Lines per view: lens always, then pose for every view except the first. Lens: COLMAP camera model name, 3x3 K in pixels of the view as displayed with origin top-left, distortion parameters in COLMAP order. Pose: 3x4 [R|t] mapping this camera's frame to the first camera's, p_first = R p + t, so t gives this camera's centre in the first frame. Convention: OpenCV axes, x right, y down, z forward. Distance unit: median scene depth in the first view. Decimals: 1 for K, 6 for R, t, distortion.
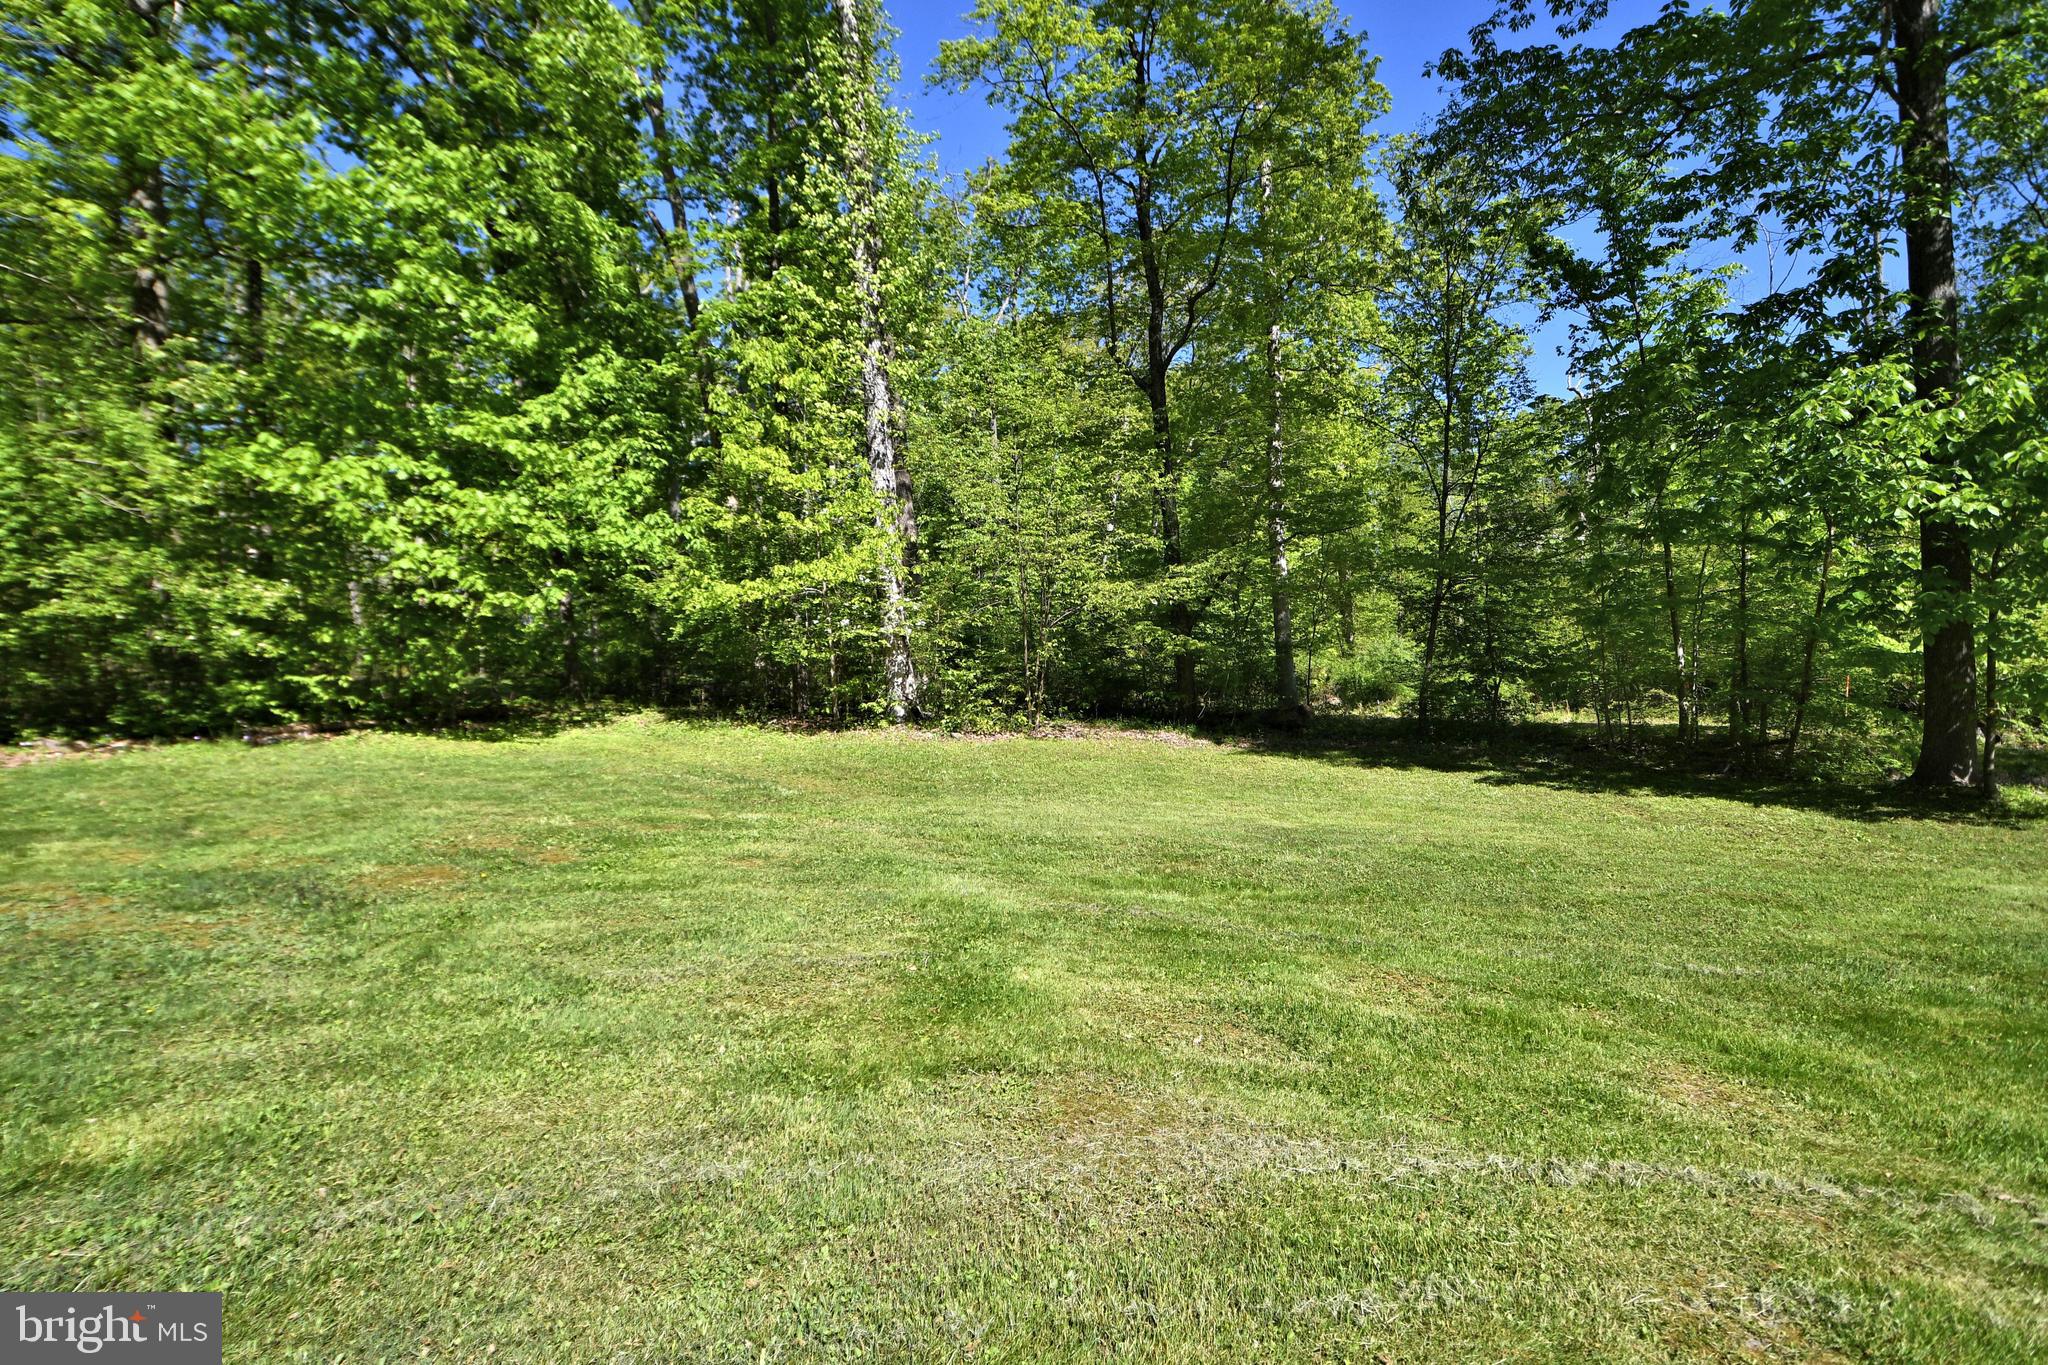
lens RADIAL K [[977.7, 0, 1018.2], [0, 977.7, 678.0], [0, 0, 1]] dist [-0.000916, -0.015726]
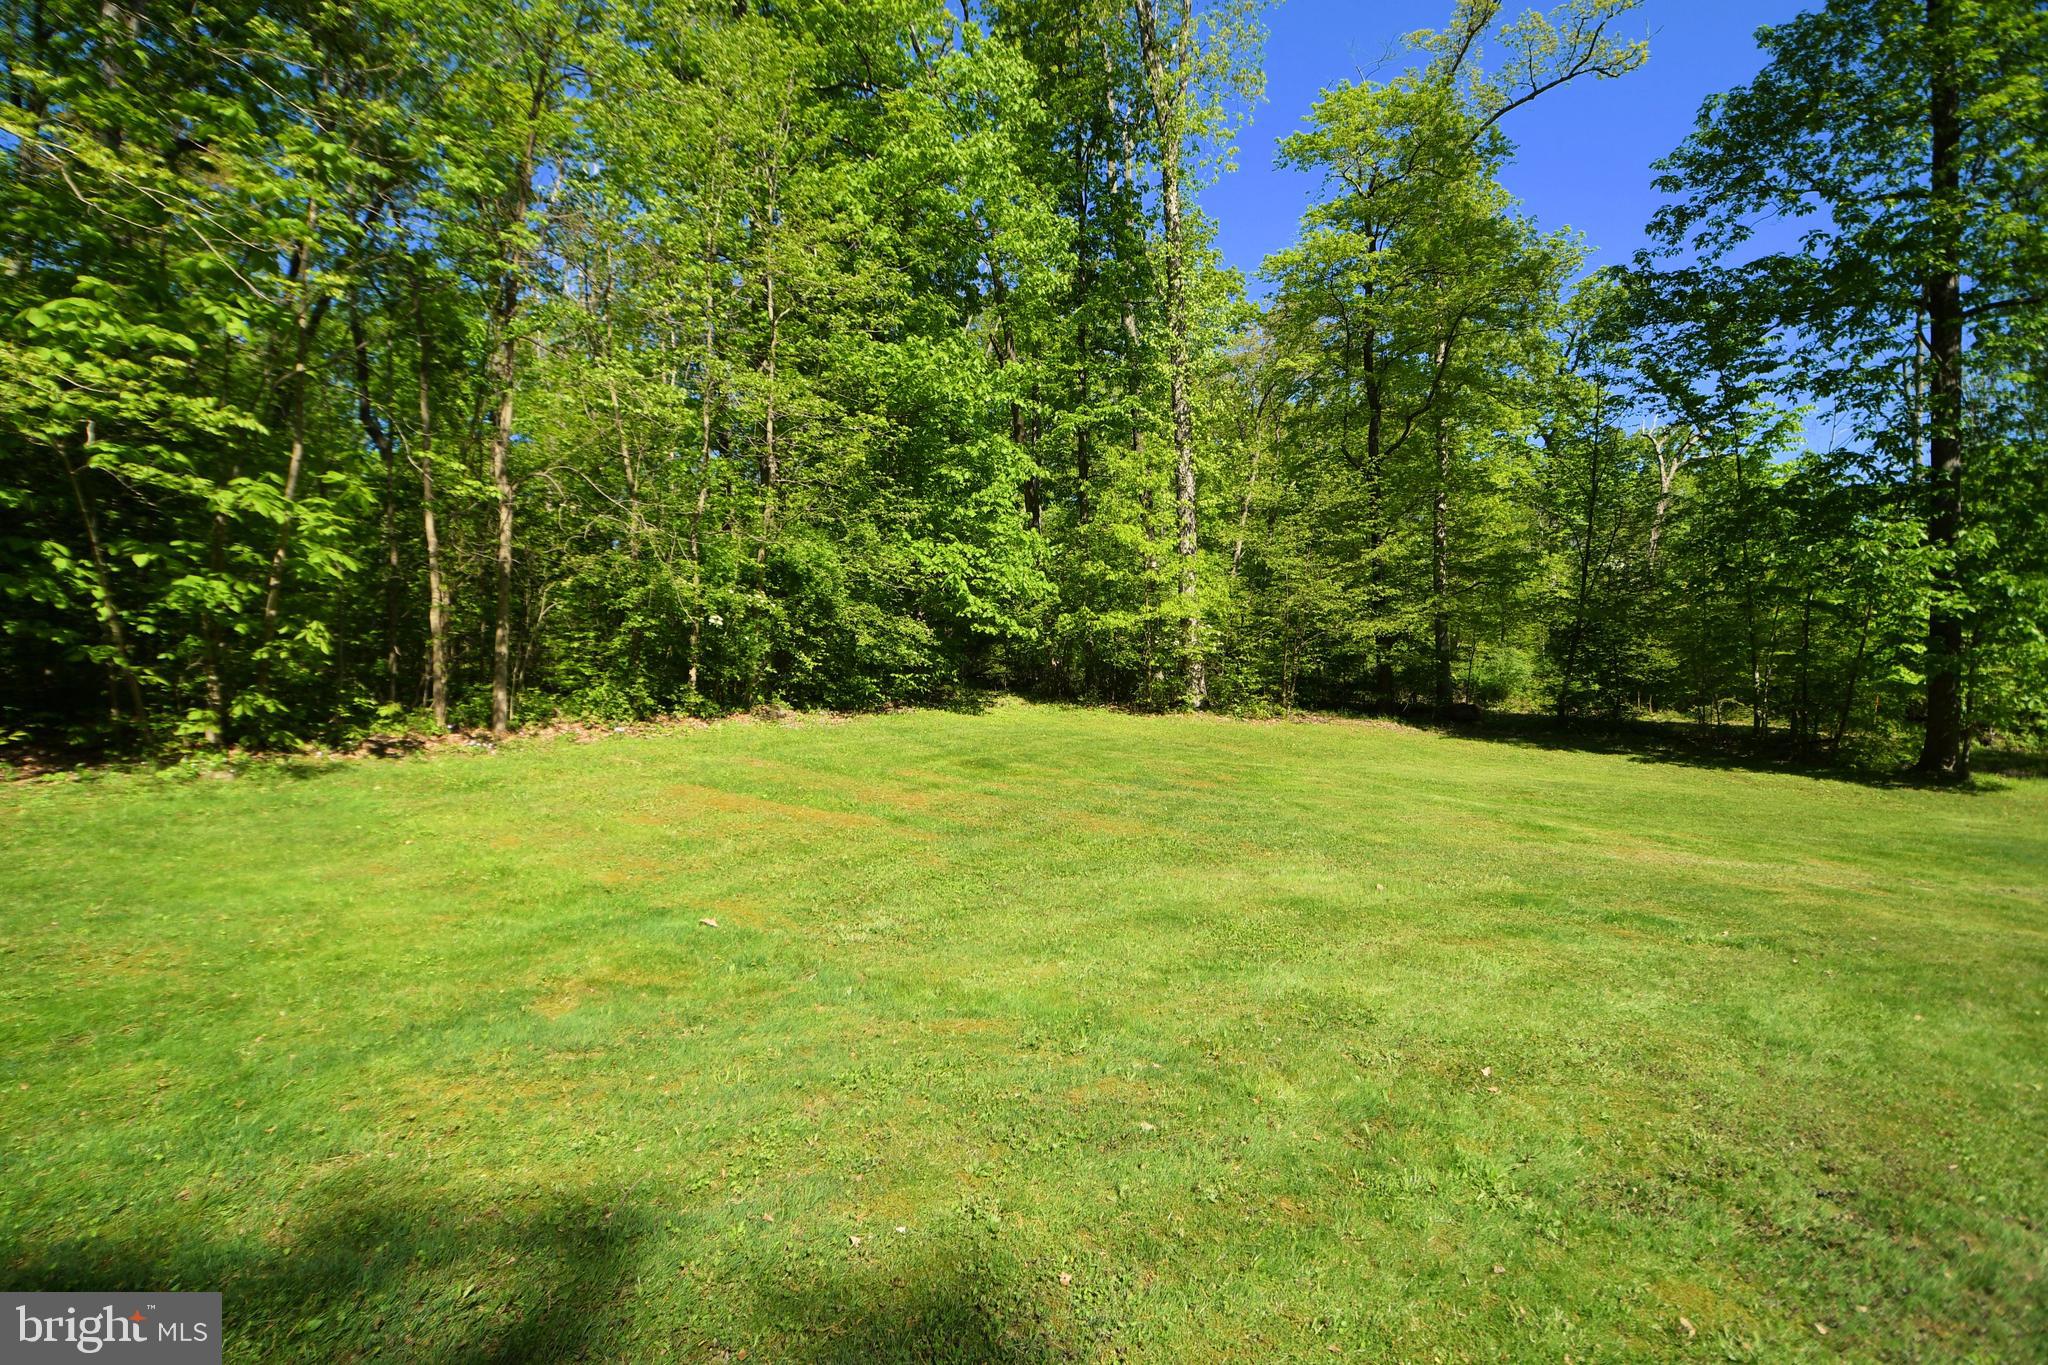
lens RADIAL K [[911.4, 0, 1024.0], [0, 911.4, 682.5], [0, 0, 1]] dist [0.001421, -0.015232]
pose [[0.998497, 0.025962, -0.048275, -0.392015], [-0.024692, 0.999338, 0.026712, -0.030512], [0.048937, -0.025479, 0.998477, -0.452455]]
